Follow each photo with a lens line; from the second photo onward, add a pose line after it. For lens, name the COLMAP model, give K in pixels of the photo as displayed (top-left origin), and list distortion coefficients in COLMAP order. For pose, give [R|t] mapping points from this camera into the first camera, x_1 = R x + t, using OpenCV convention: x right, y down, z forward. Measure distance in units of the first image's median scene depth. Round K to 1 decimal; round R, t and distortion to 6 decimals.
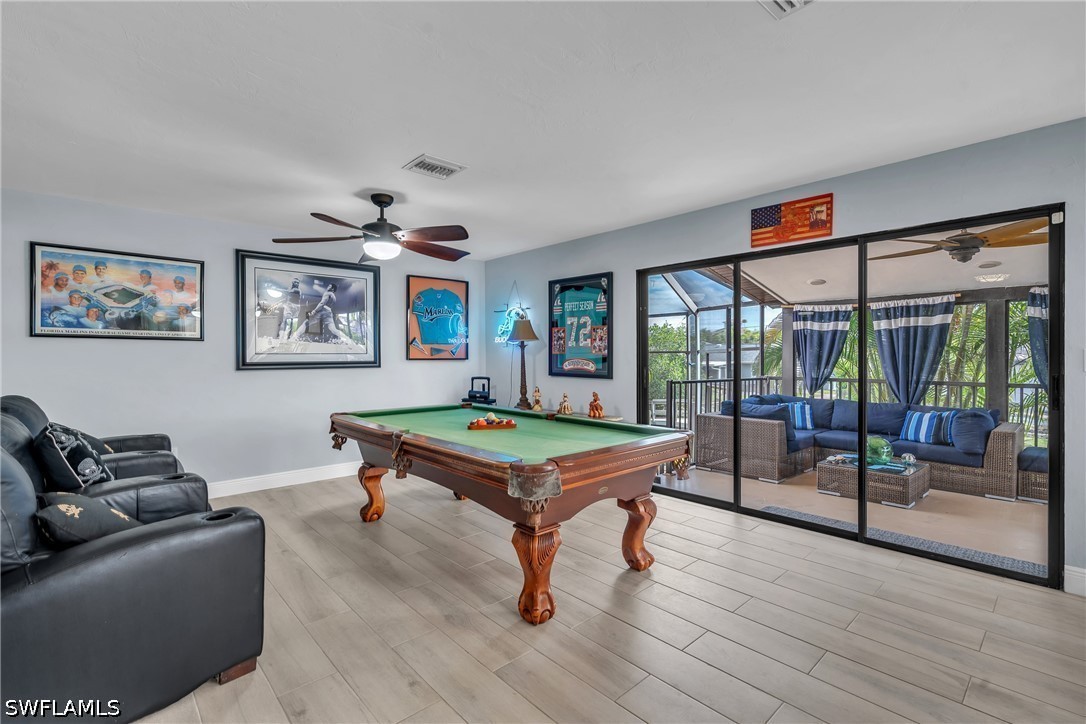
lens RADIAL K [[497.7, 0, 546.0], [0, 497.7, 358.7], [0, 0, 1]] dist [0.000944, 0.000208]
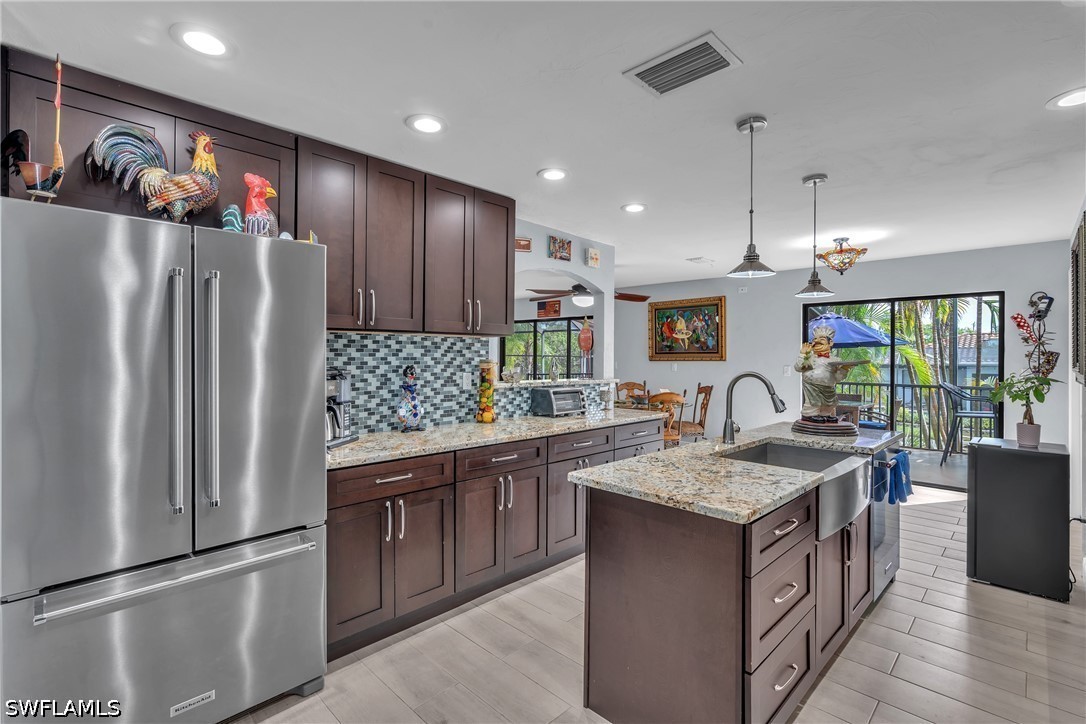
lens RADIAL K [[497.7, 0, 546.0], [0, 497.7, 358.7], [0, 0, 1]] dist [0.000944, 0.000208]
pose [[0.998154, 0.007816, 0.060223, 0.338398], [-0.007813, 0.999969, -0.000286, -0.019317], [-0.060223, -0.000185, 0.998185, -1.635242]]
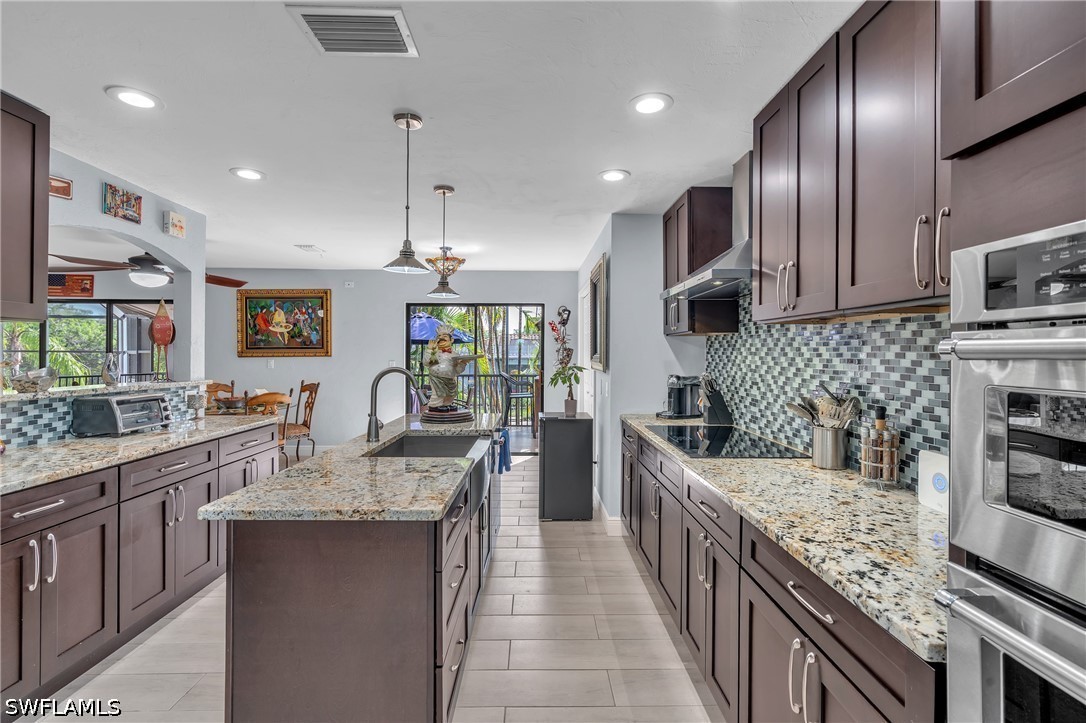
lens RADIAL K [[495.7, 0, 542.0], [0, 495.7, 356.6], [0, 0, 1]] dist [0.002136, 0.000957]
pose [[0.662771, -0.000297, 0.748822, 0.282500], [-0.000845, 0.999999, 0.001144, -0.019306], [-0.748822, -0.001391, 0.662770, -1.574161]]
